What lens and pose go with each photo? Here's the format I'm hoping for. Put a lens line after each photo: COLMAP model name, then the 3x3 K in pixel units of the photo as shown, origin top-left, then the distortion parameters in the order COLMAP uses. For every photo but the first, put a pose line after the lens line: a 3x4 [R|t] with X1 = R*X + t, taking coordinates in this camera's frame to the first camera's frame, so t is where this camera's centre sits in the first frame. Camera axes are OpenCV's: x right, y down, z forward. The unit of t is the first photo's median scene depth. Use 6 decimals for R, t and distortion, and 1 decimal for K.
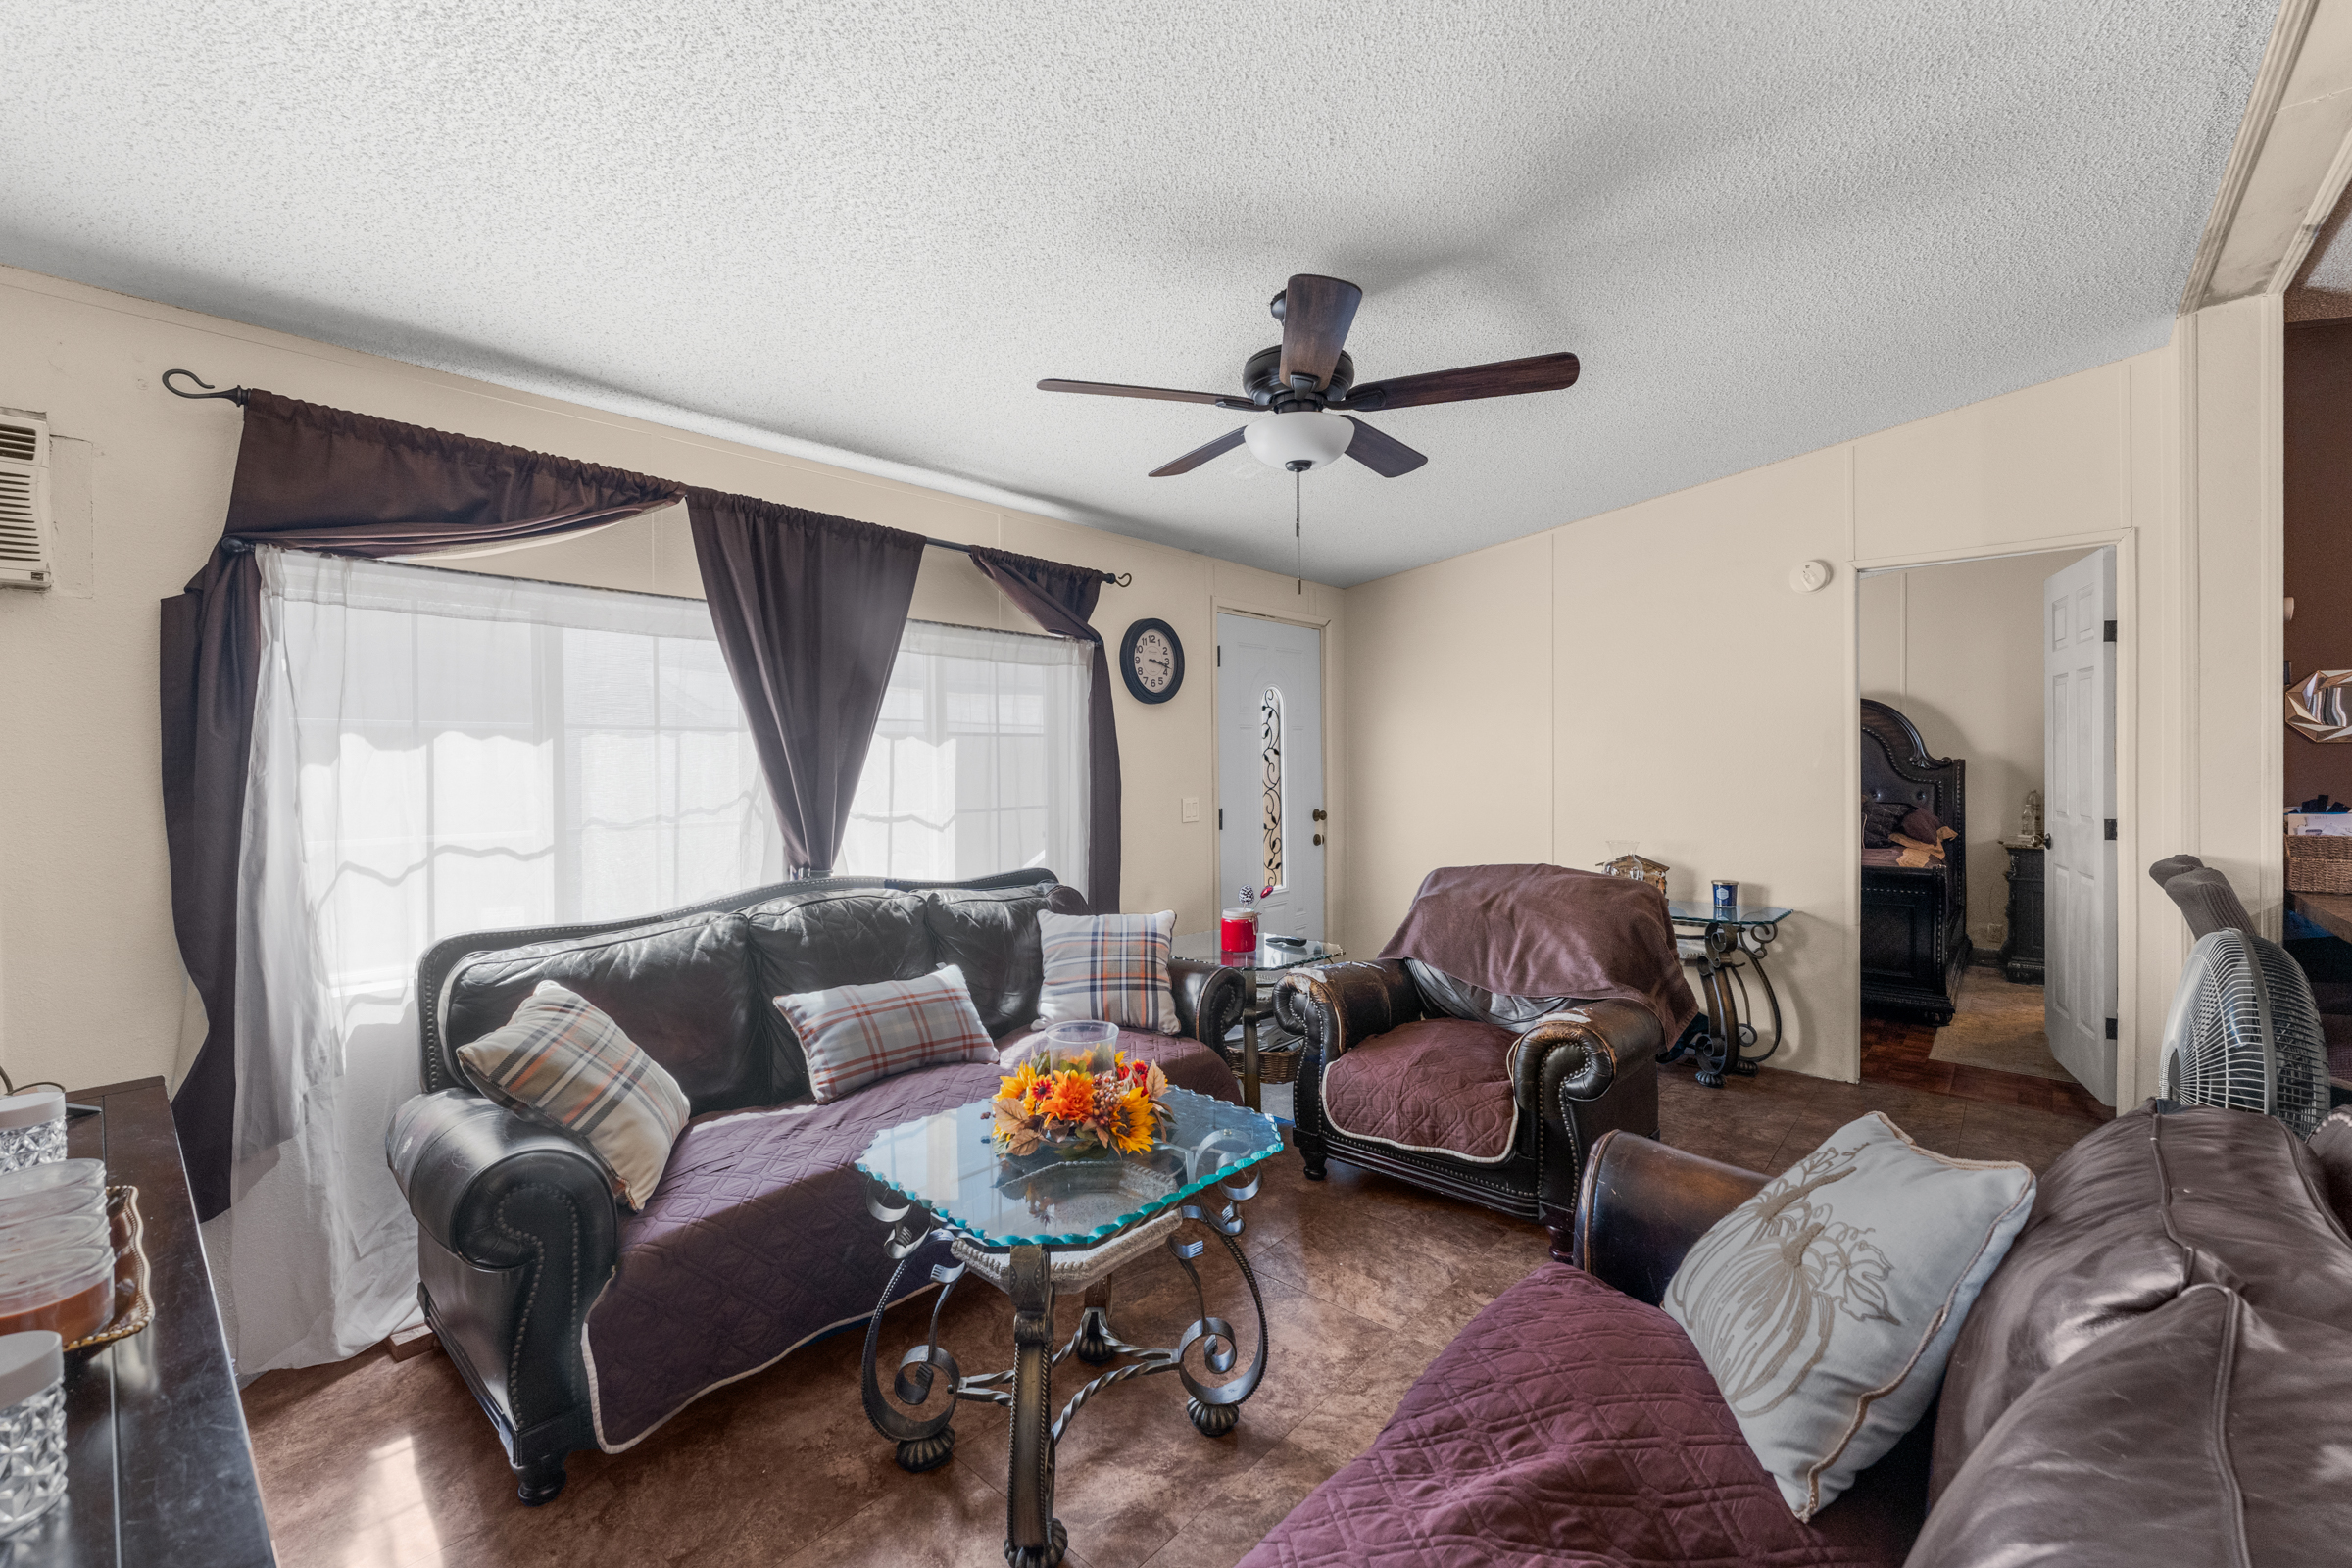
lens RADIAL K [[952.4, 0, 1187.2], [0, 952.4, 763.4], [0, 0, 1]] dist [-0.000701, 0.000067]
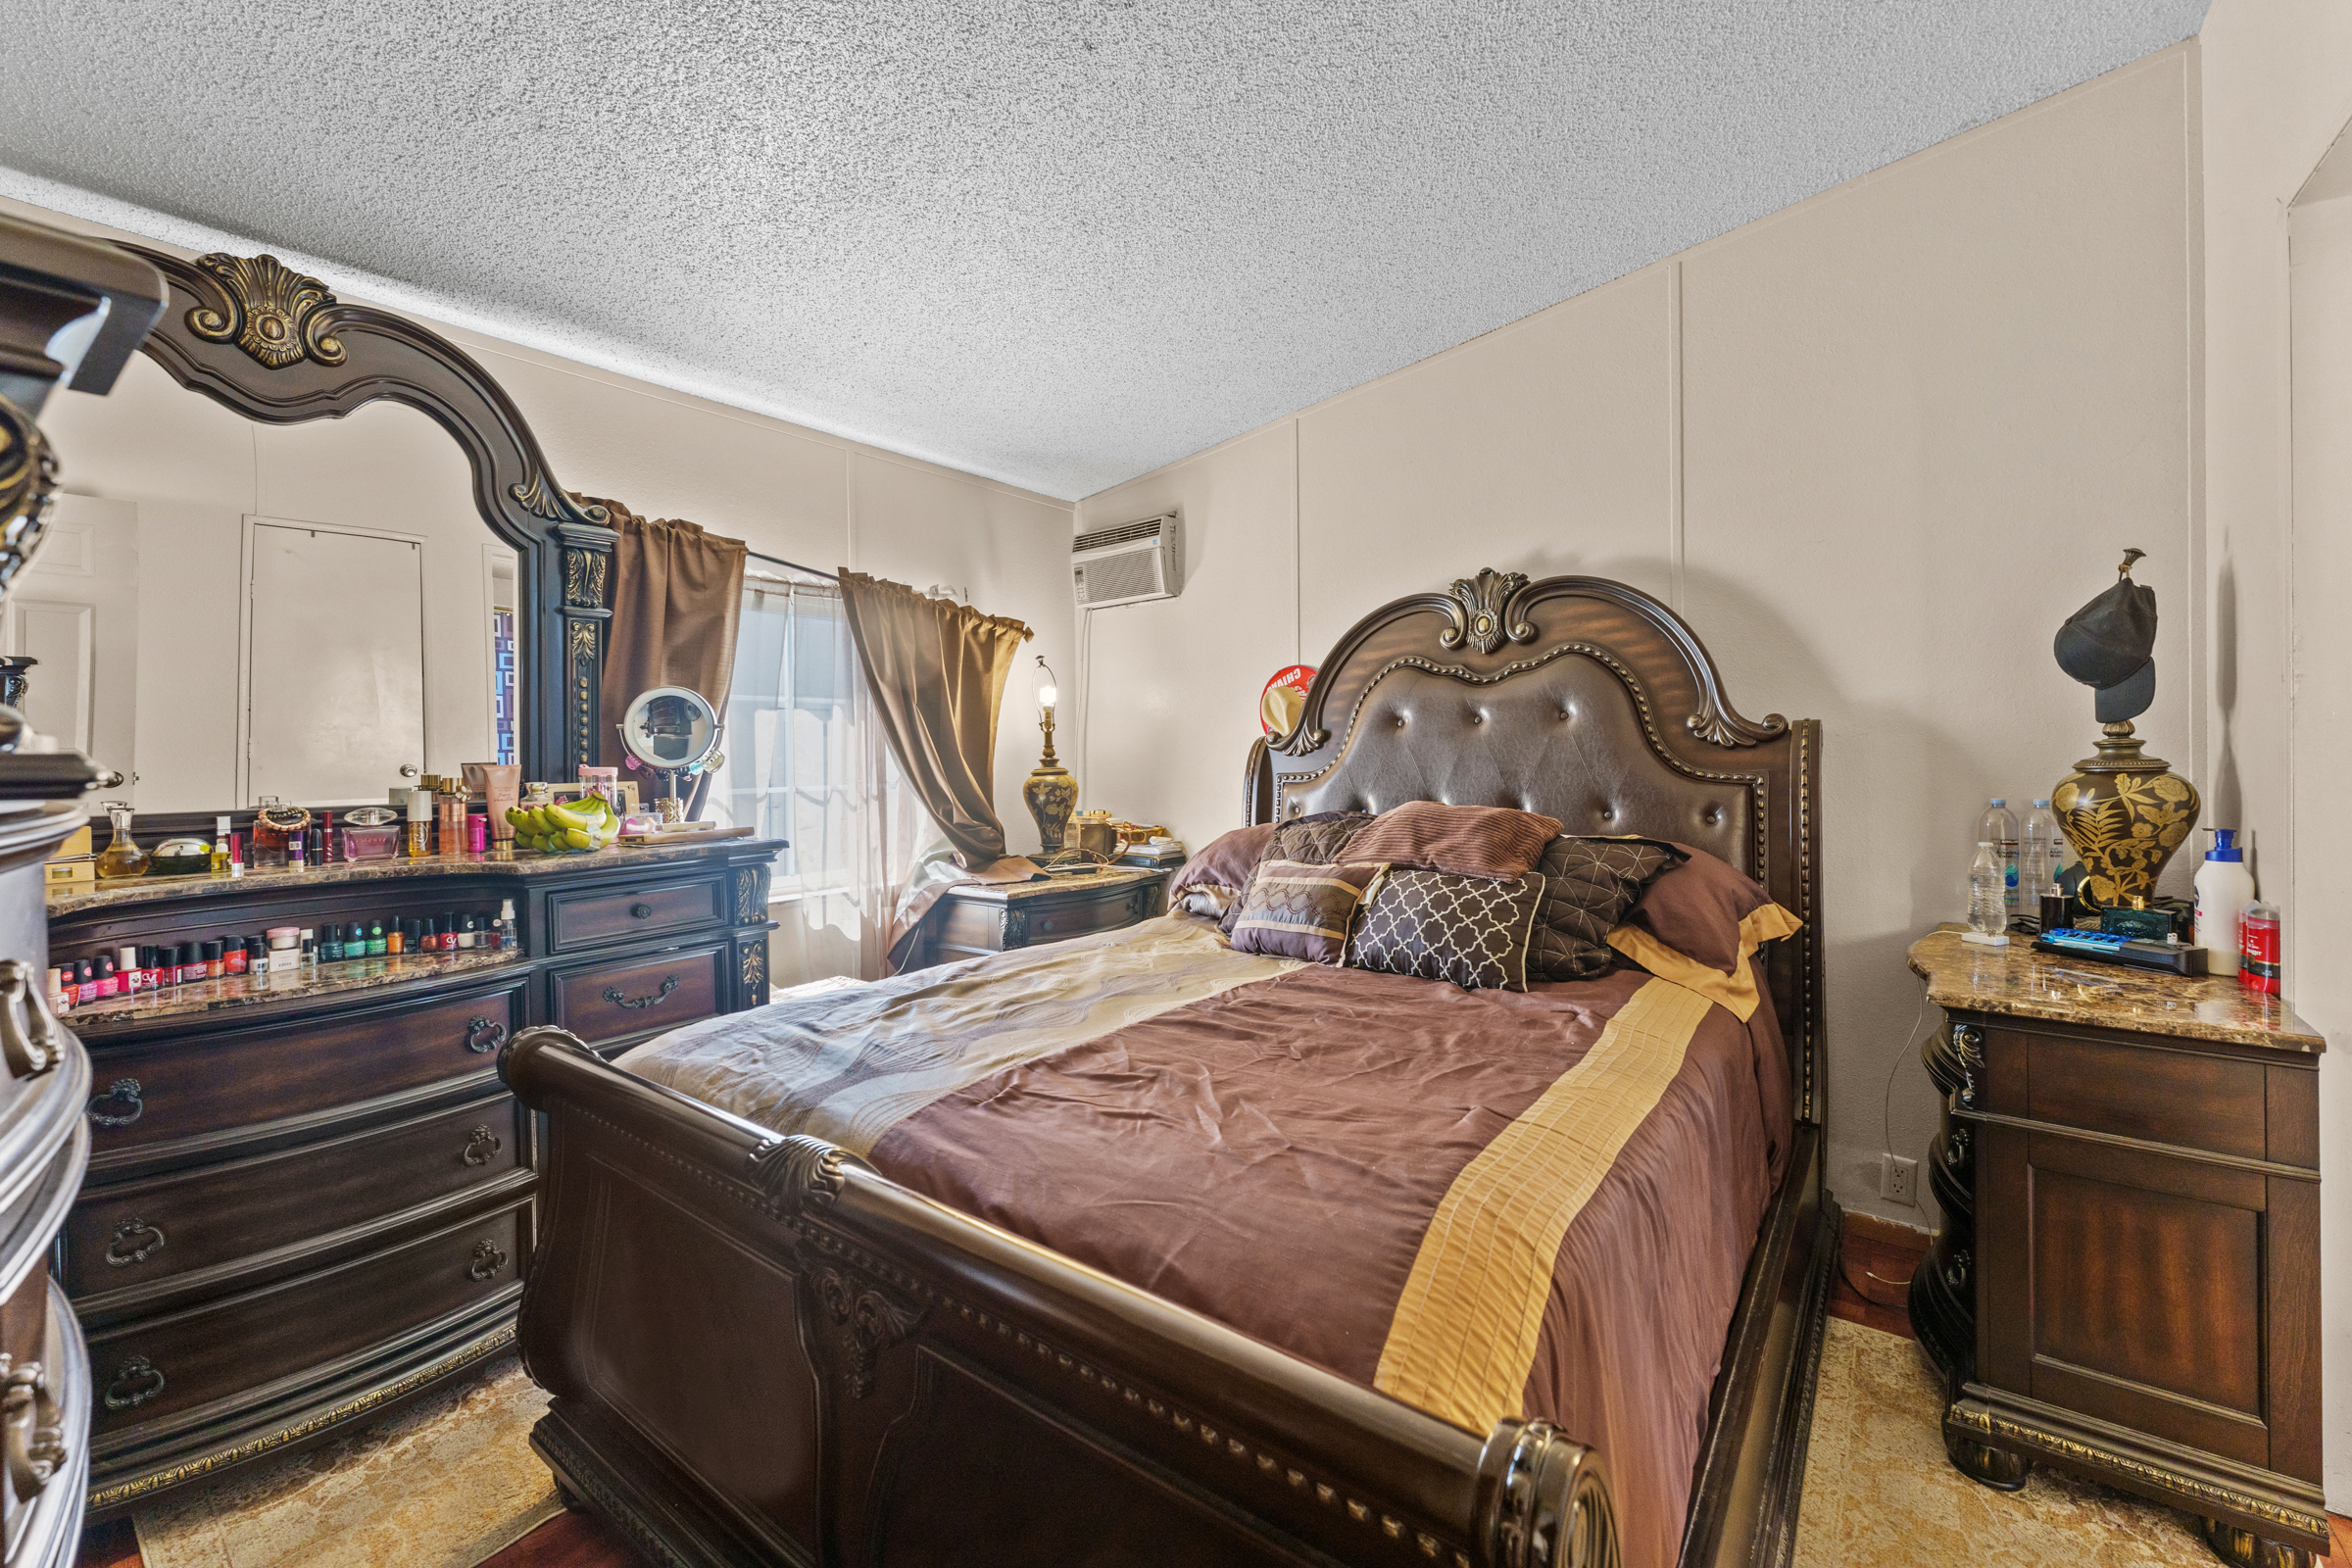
lens RADIAL K [[952.4, 0, 1190.3], [0, 952.4, 751.3], [0, 0, 1]] dist [-0.000701, 0.000067]
pose [[0.996840, -0.002282, 0.079399, 0.840902], [0.003100, 0.999943, -0.010184, 0.017580], [-0.079371, 0.010398, 0.996791, 1.005335]]
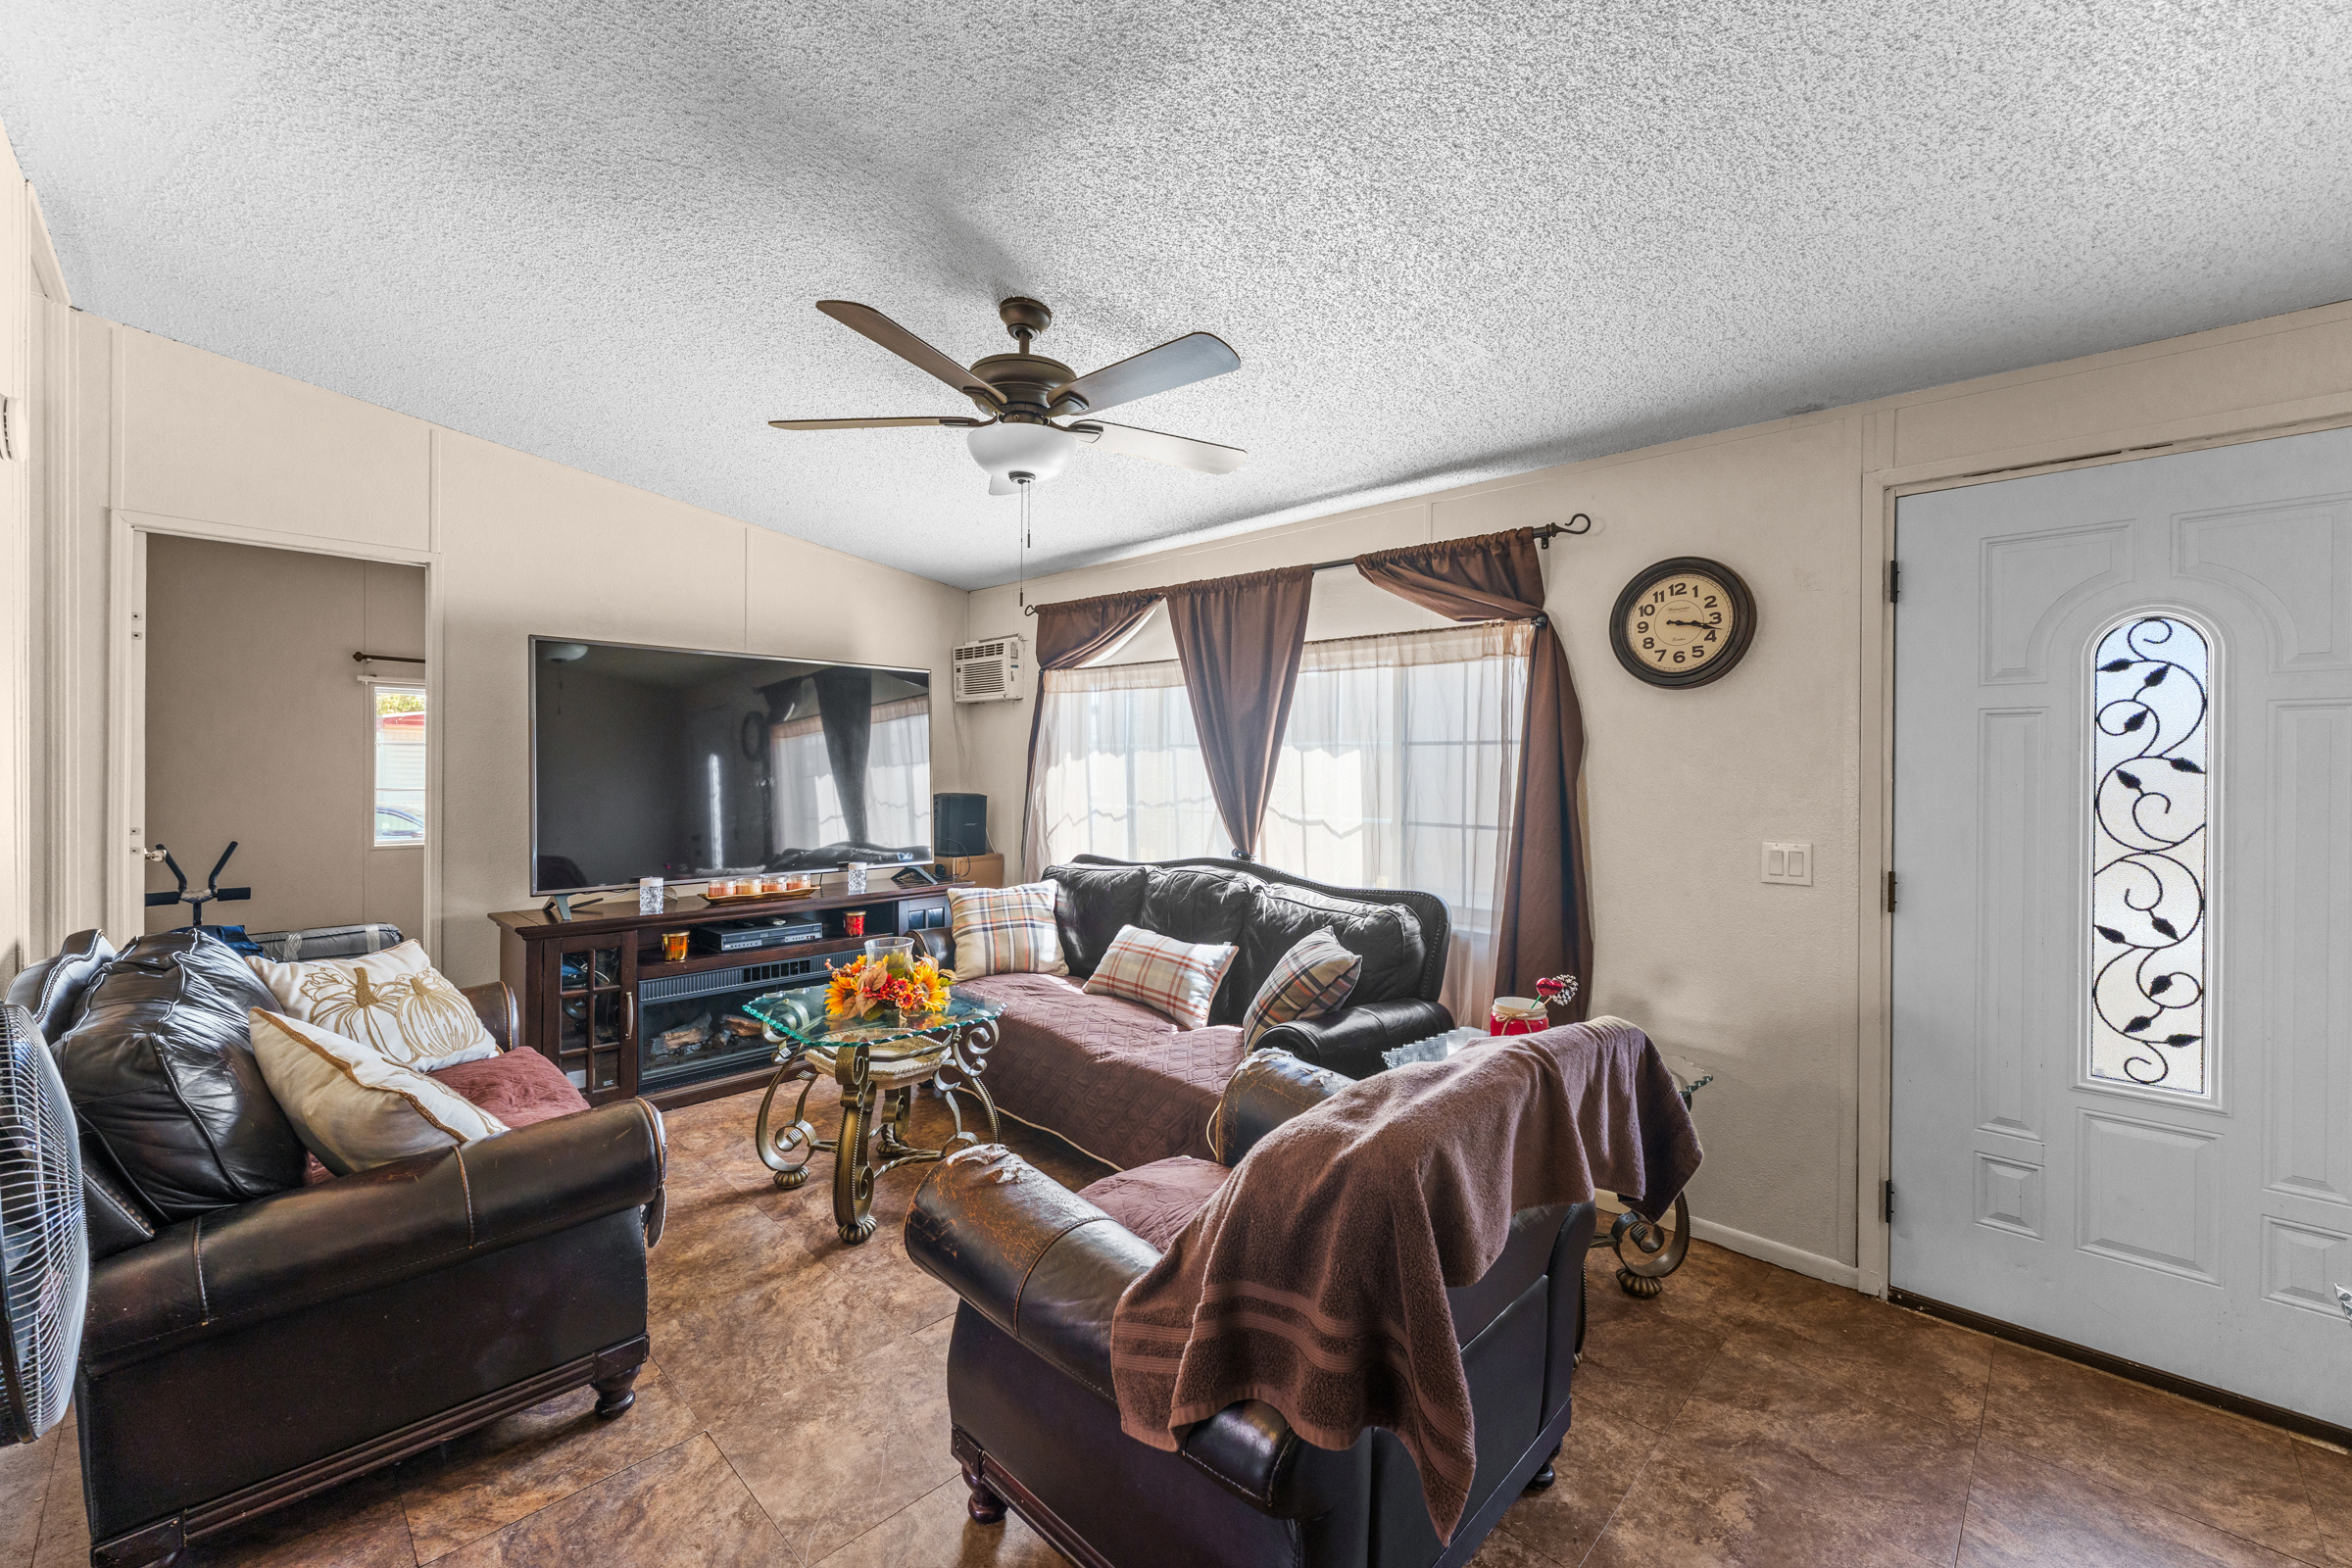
lens RADIAL K [[952.4, 0, 1162.1], [0, 952.4, 768.9], [0, 0, 1]] dist [-0.000701, 0.000067]
pose [[-0.060695, 0.013815, -0.998061, 0.672663], [-0.010738, 0.999837, 0.014493, -0.014750], [0.998099, 0.011597, -0.060537, 0.733062]]
